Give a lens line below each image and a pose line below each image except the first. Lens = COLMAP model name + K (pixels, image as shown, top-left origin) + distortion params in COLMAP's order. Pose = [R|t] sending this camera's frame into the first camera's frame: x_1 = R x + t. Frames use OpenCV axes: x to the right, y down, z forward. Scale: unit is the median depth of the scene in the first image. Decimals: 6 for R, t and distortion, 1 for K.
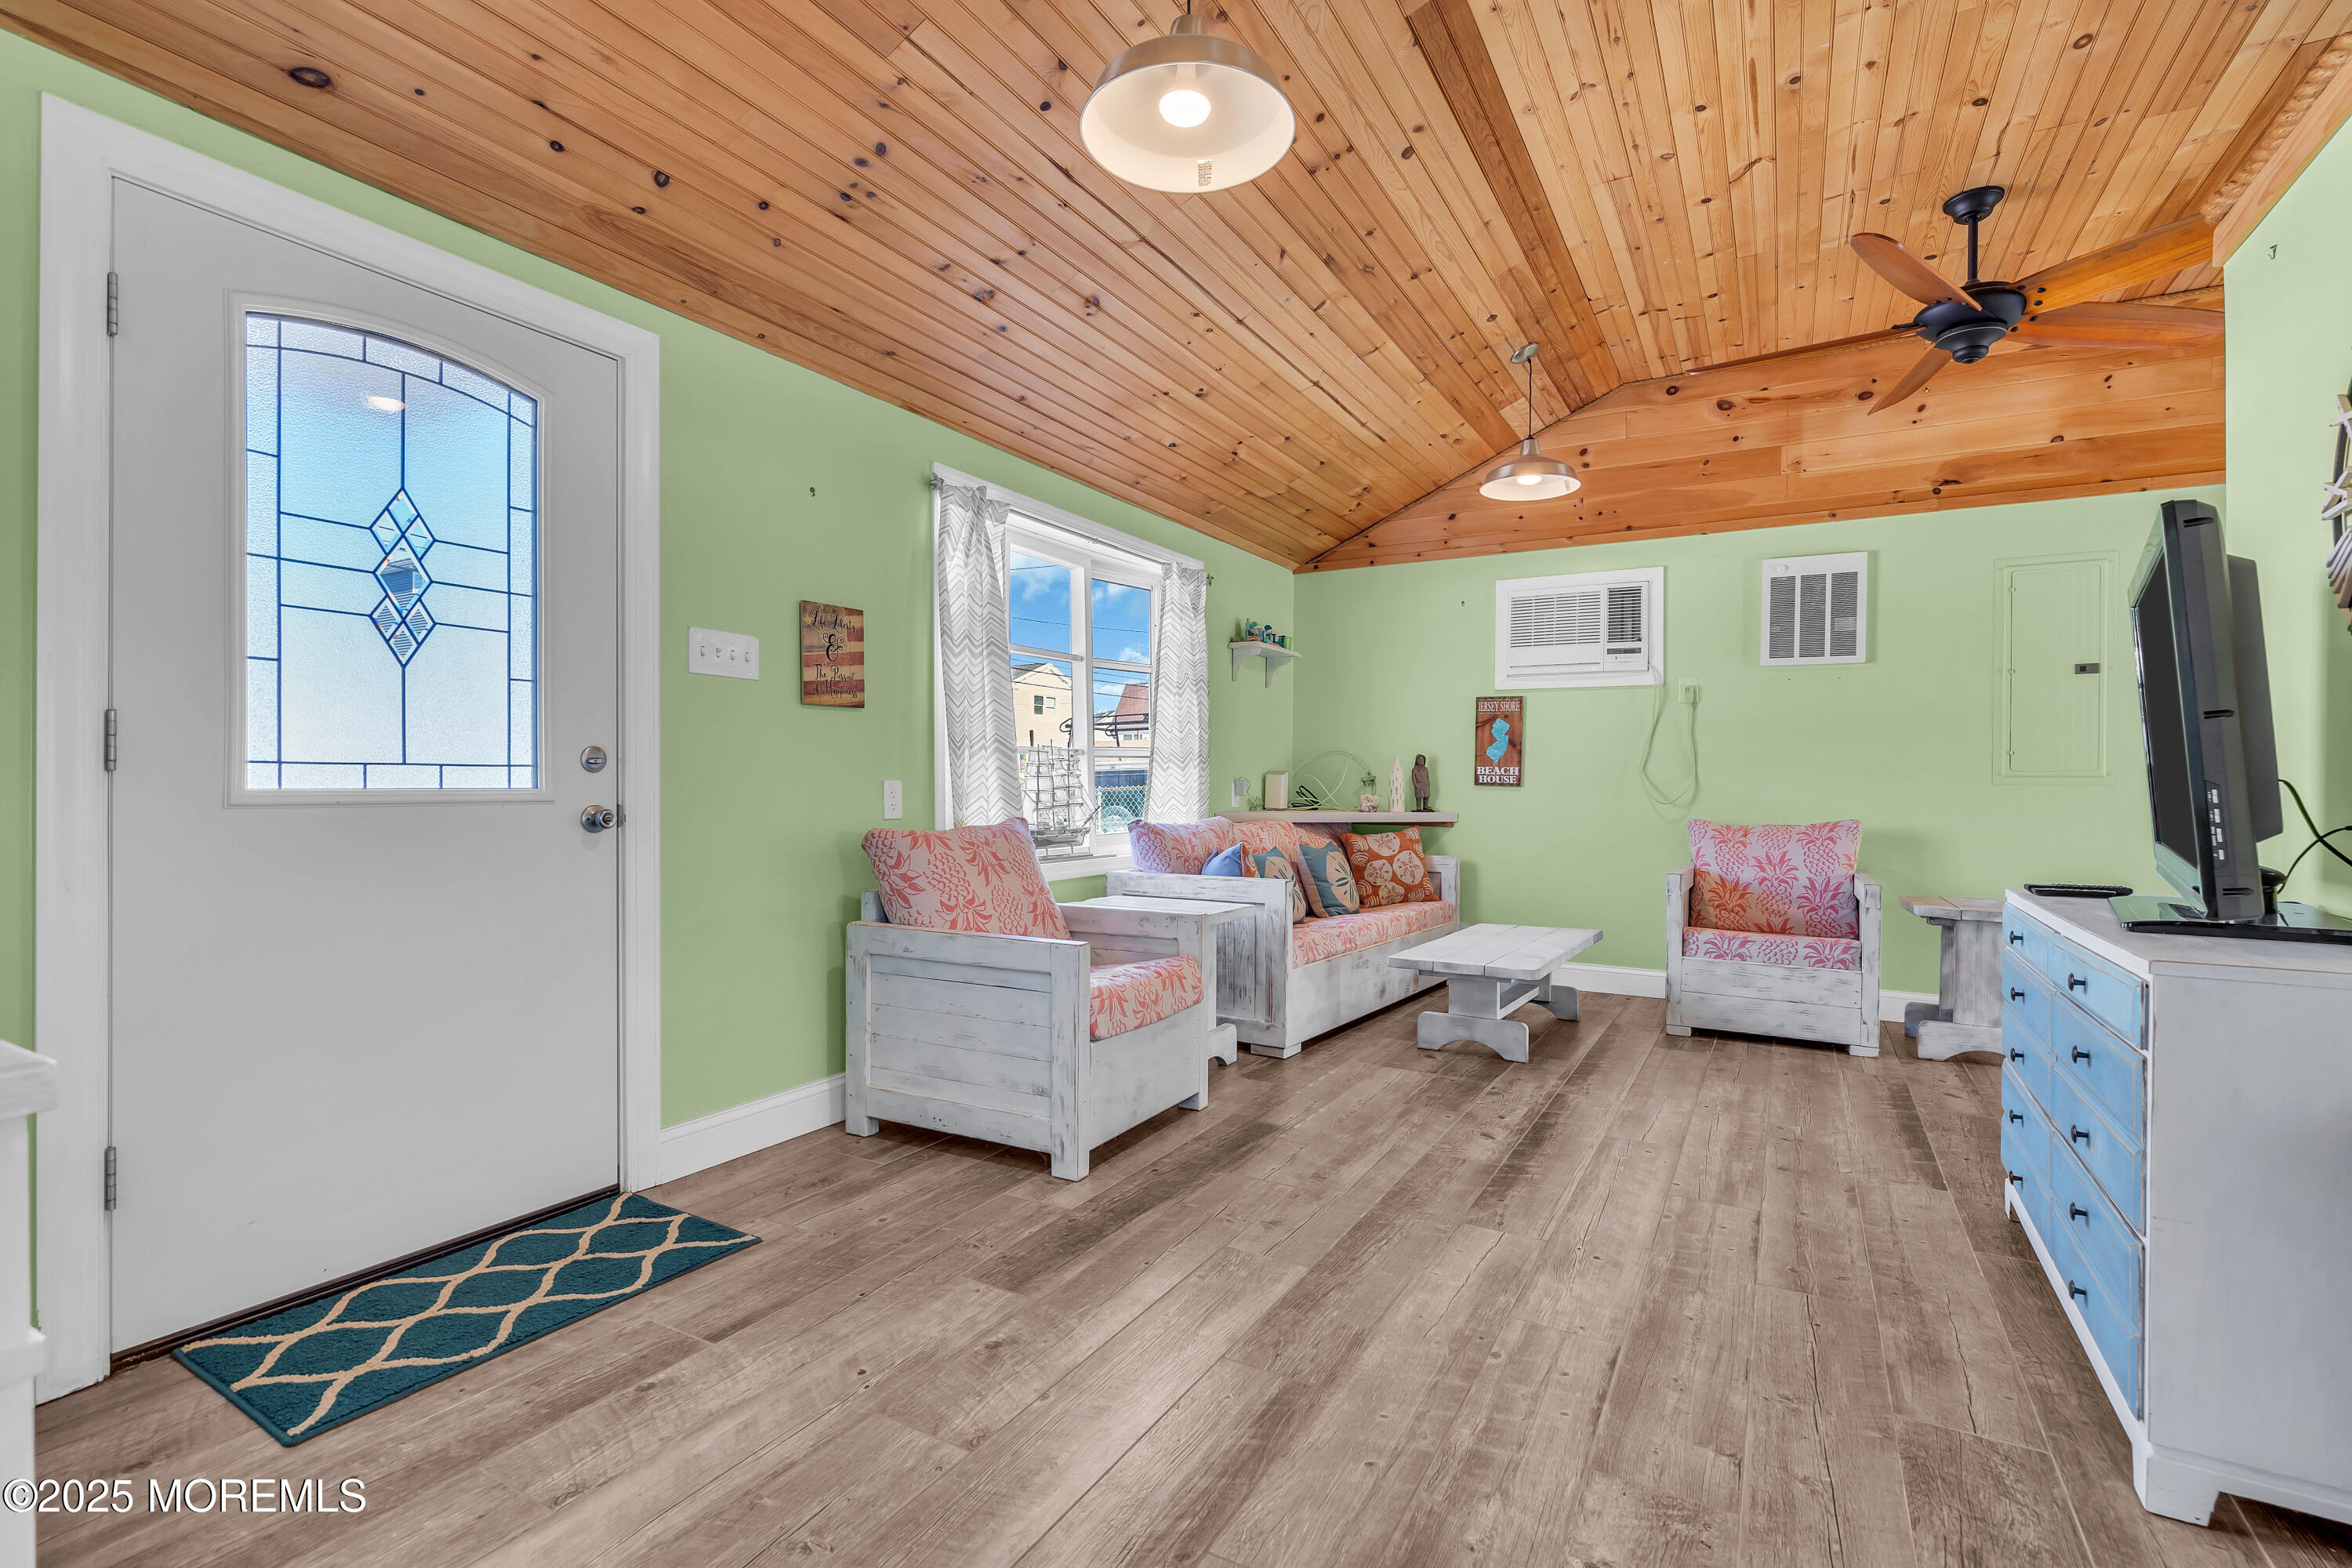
lens RADIAL K [[1069.1, 0, 1176.0], [0, 1069.1, 784.0], [0, 0, 1]] dist [-0.012492, -0.000023]
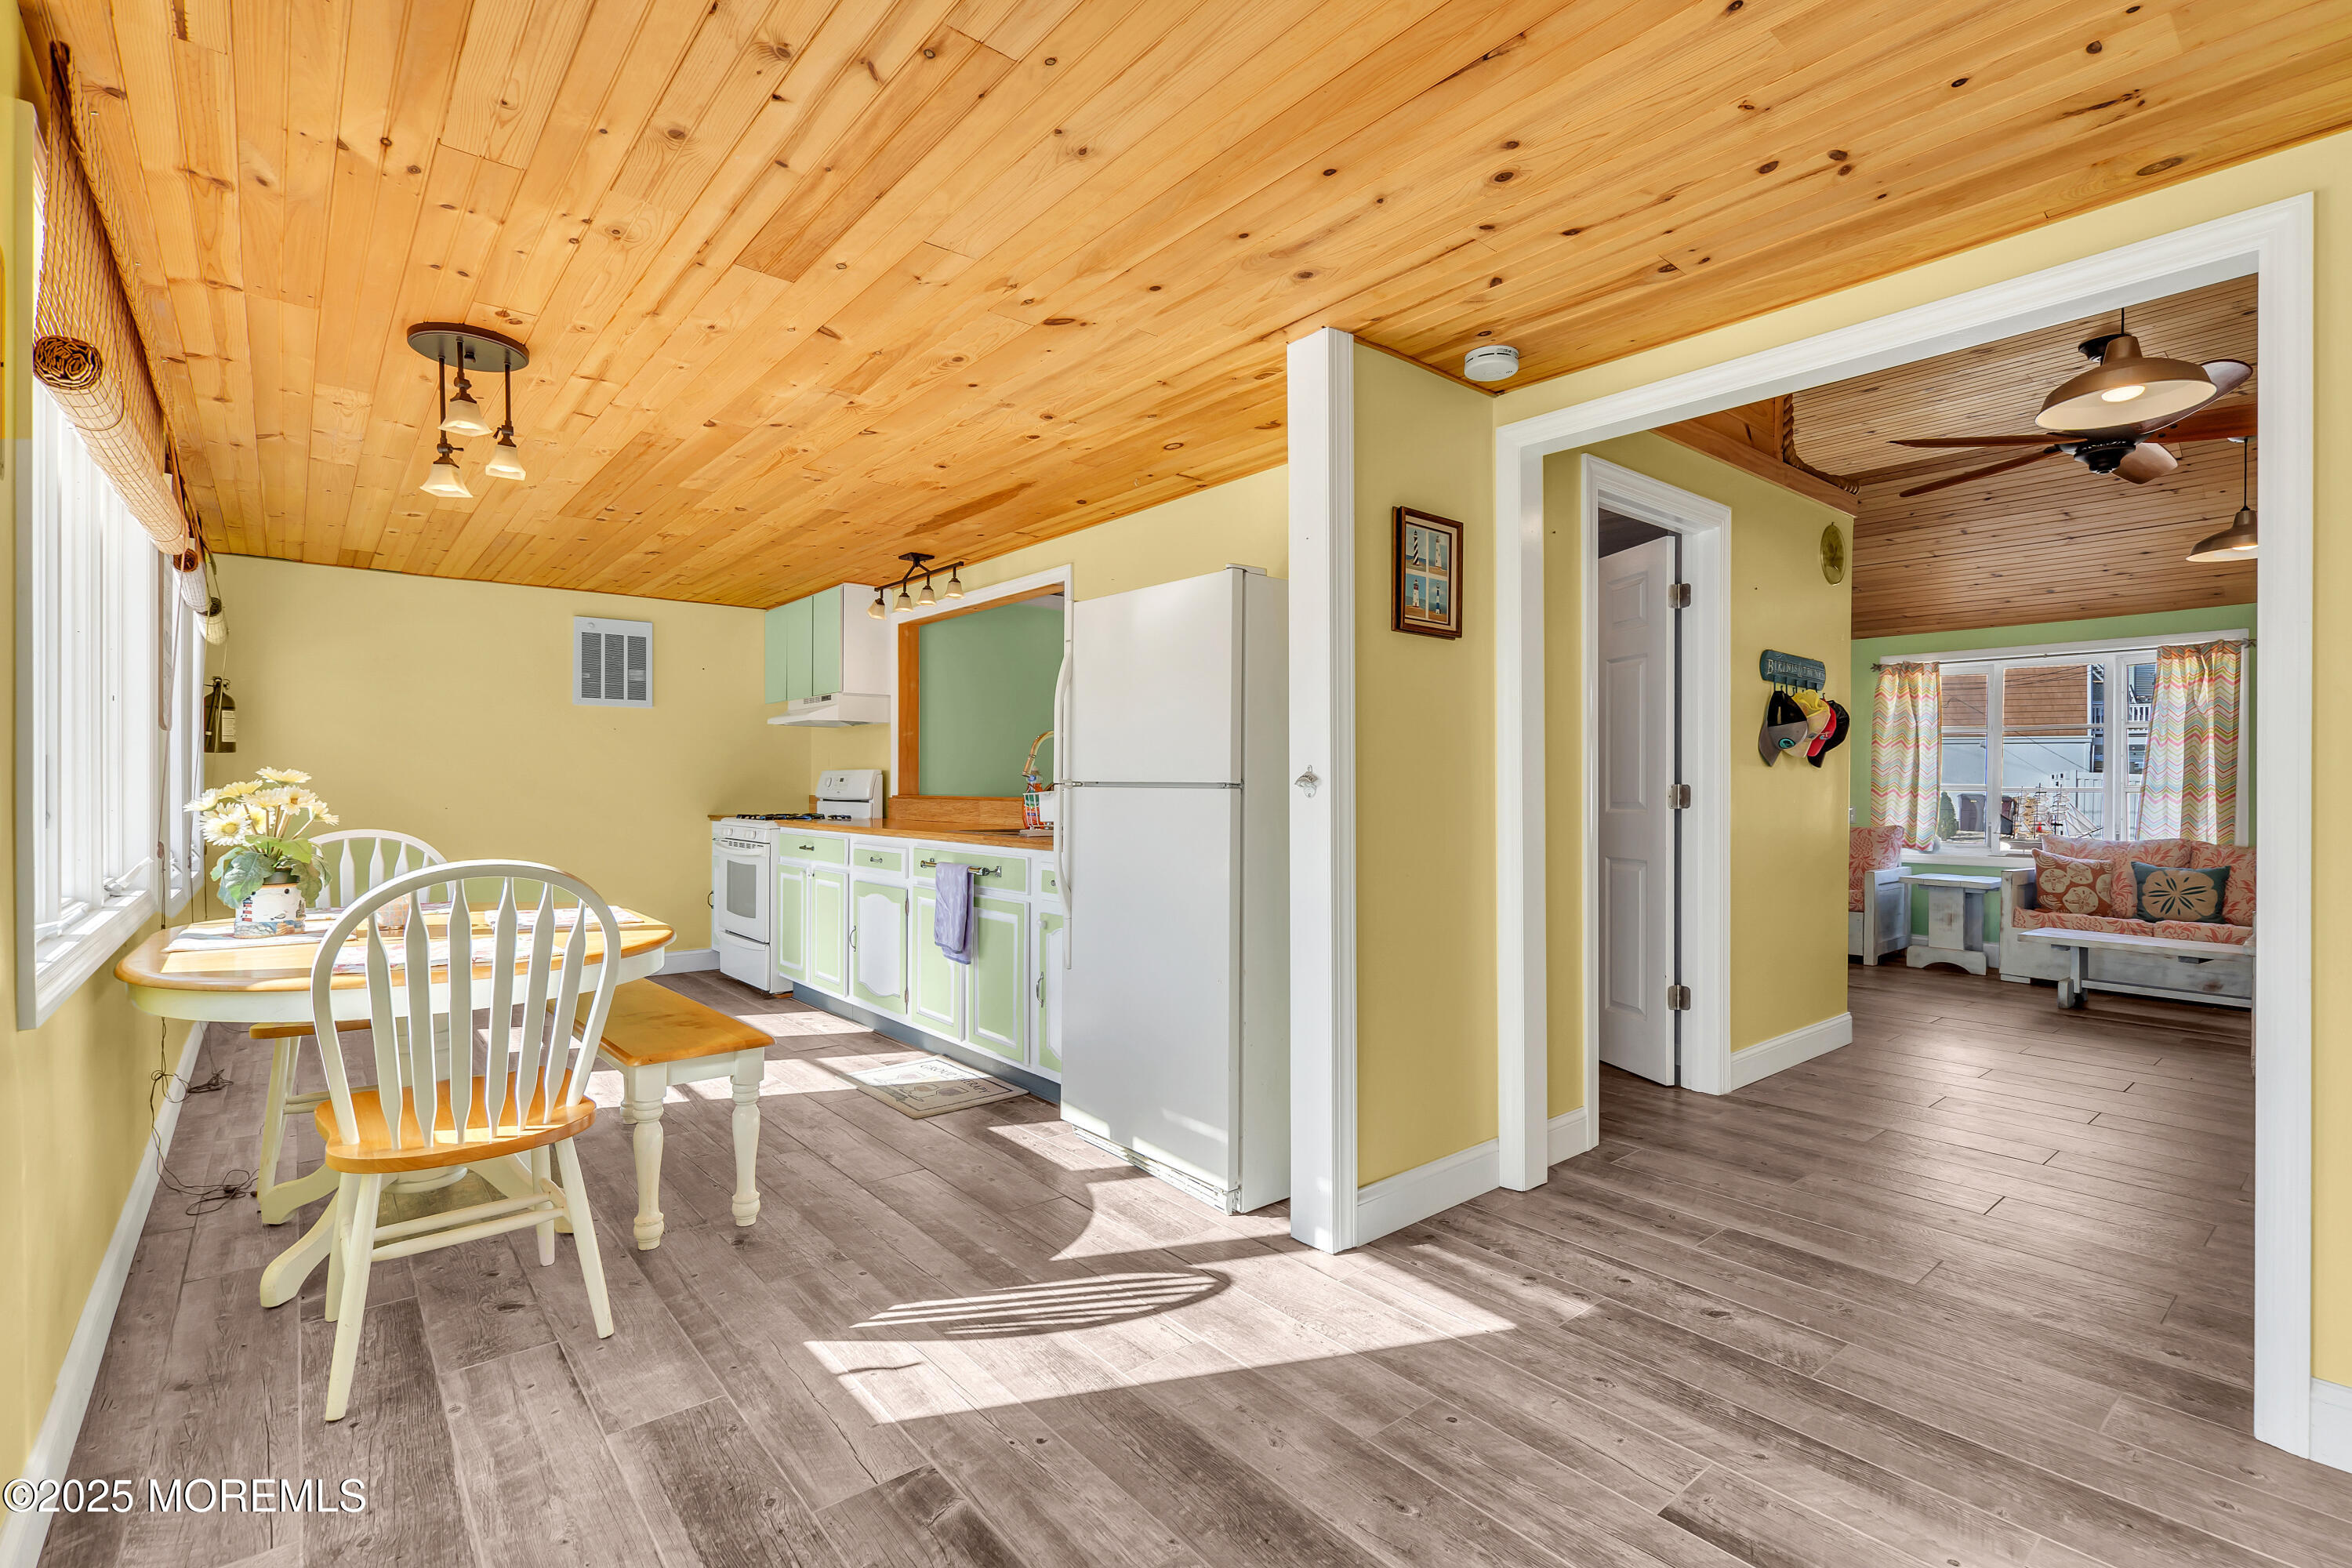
lens RADIAL K [[1067.8, 0, 1168.3], [0, 1067.8, 783.3], [0, 0, 1]] dist [-0.000570, 0.000206]
pose [[-0.347534, -0.012610, -0.937583, 2.615561], [-0.009600, 0.999905, -0.009890, -0.017509], [0.937618, 0.005563, -0.347622, 0.471180]]
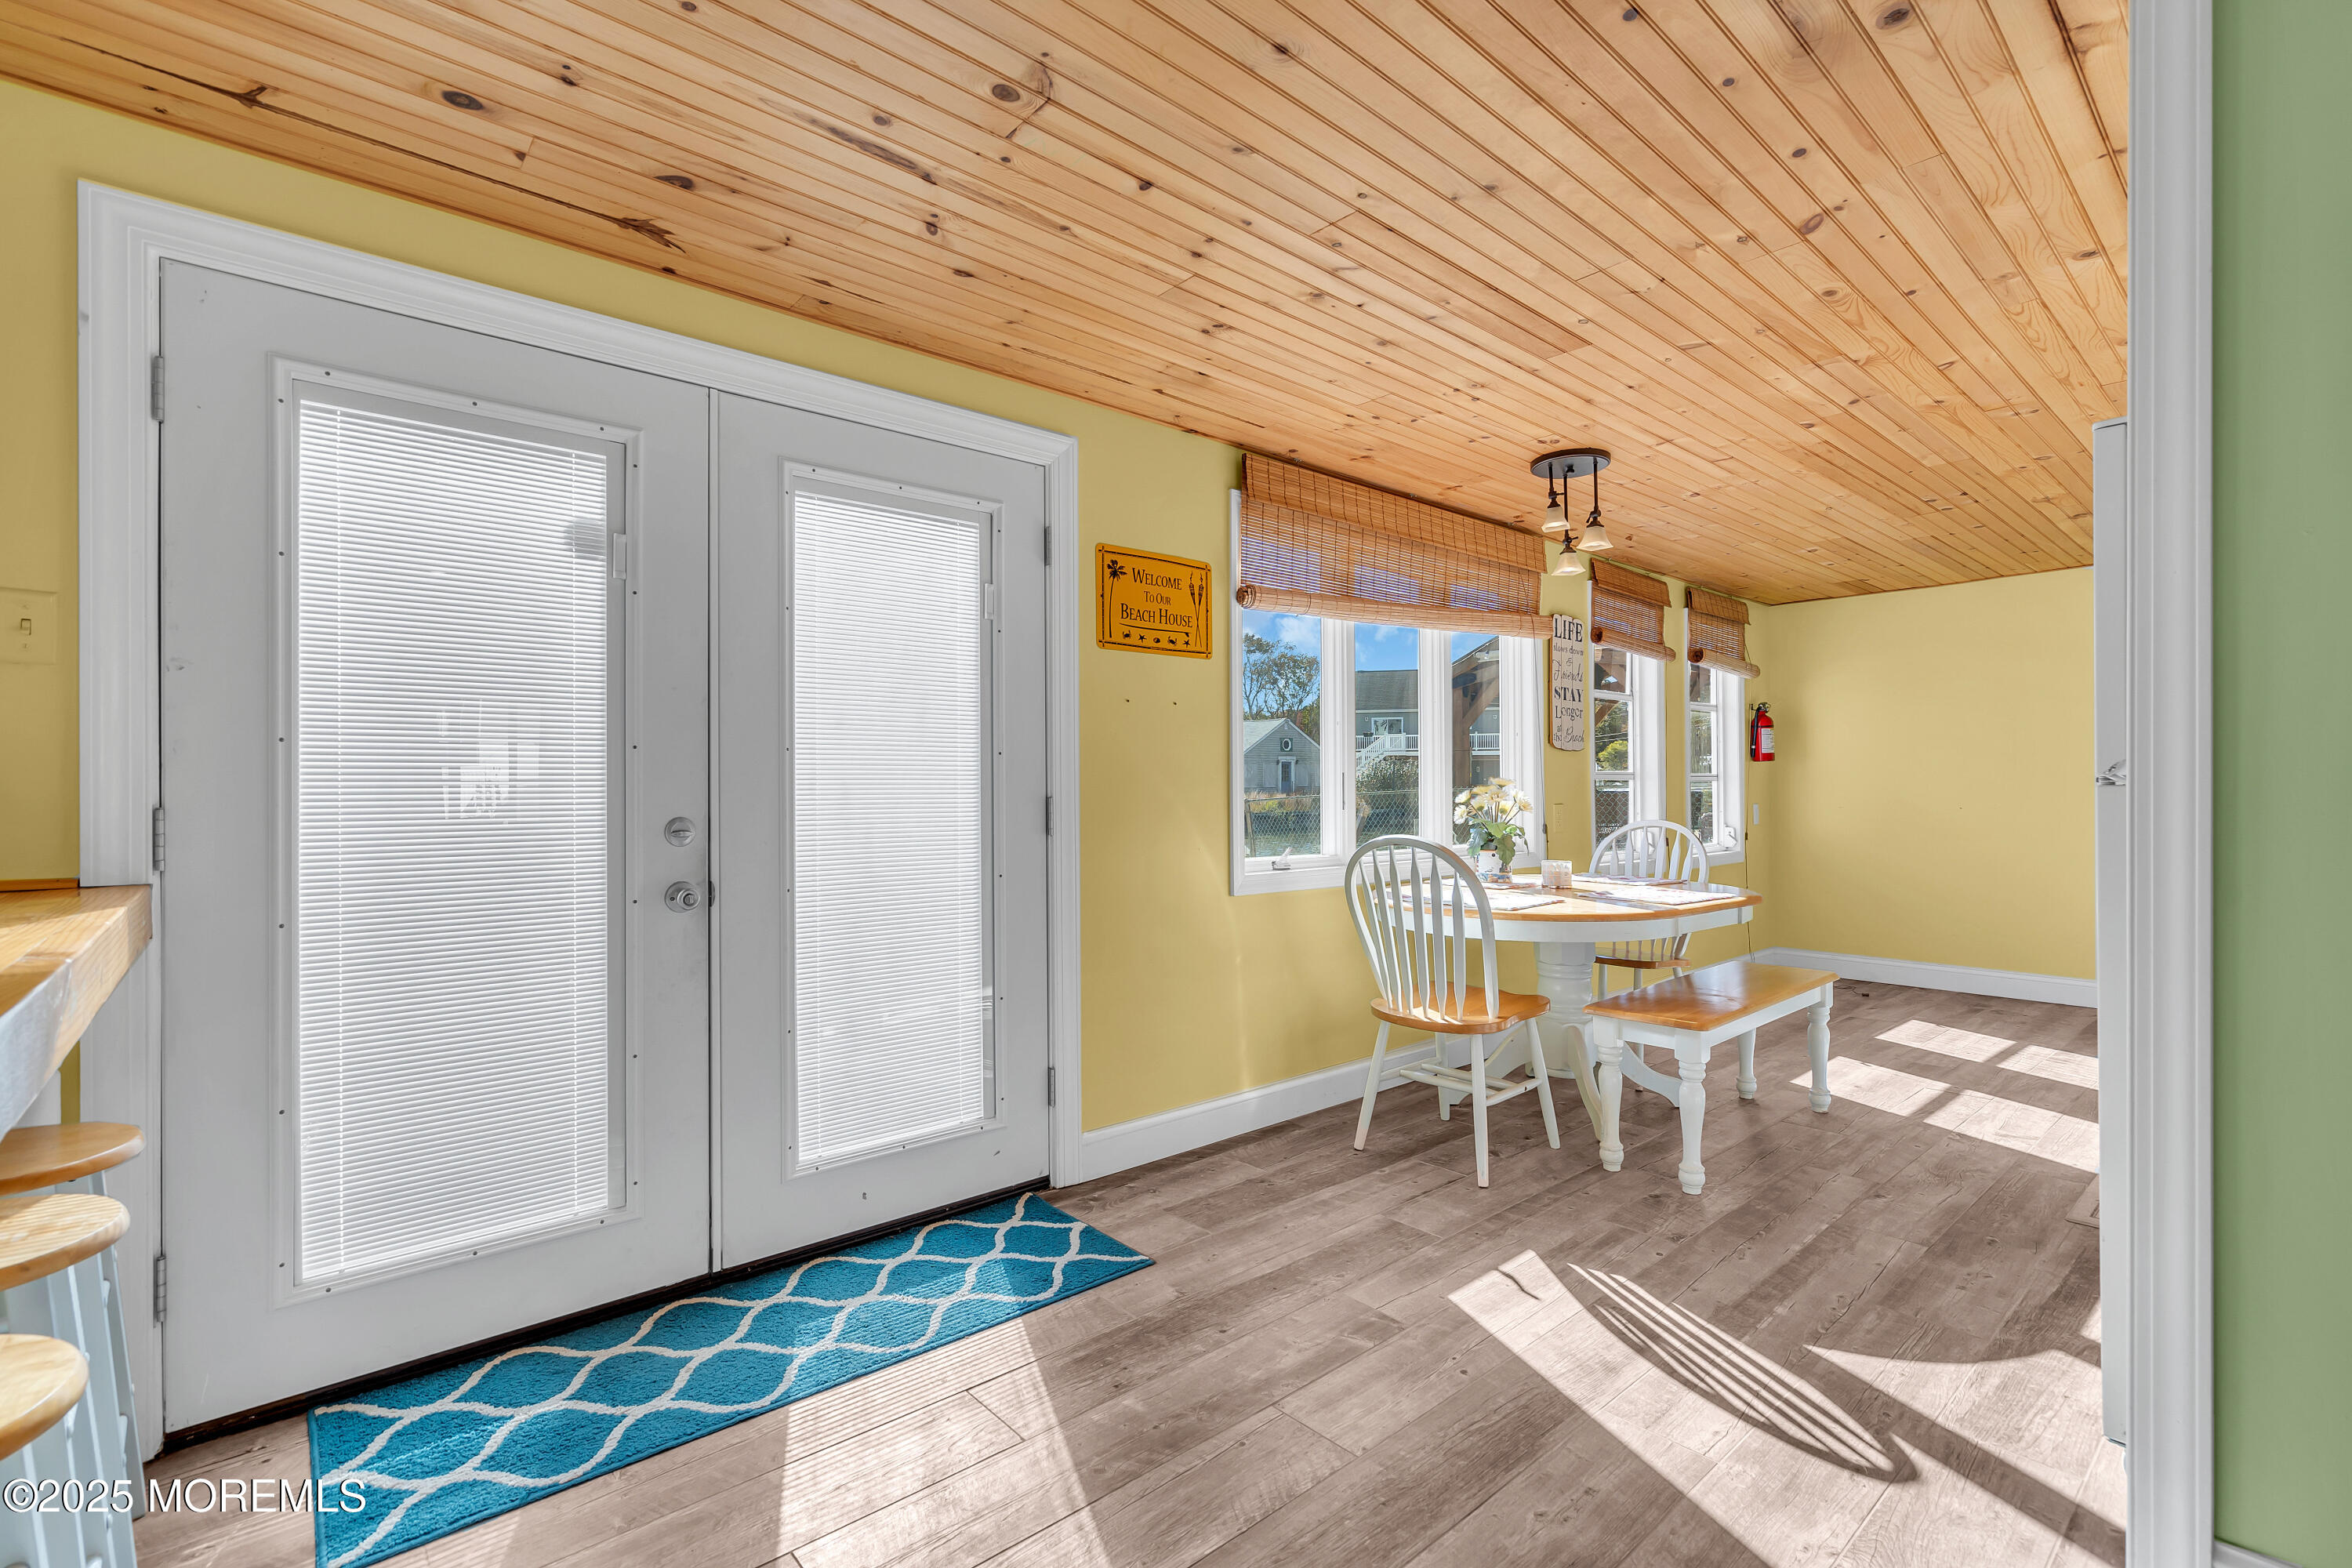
lens RADIAL K [[1065.3, 0, 1171.3], [0, 1065.3, 782.5], [0, 0, 1]] dist [-0.002259, 0.001041]
pose [[-0.948739, -0.001591, 0.316057, 2.048255], [-0.001903, 0.999998, -0.000680, -0.022003], [-0.316055, -0.001246, -0.948740, 0.883811]]
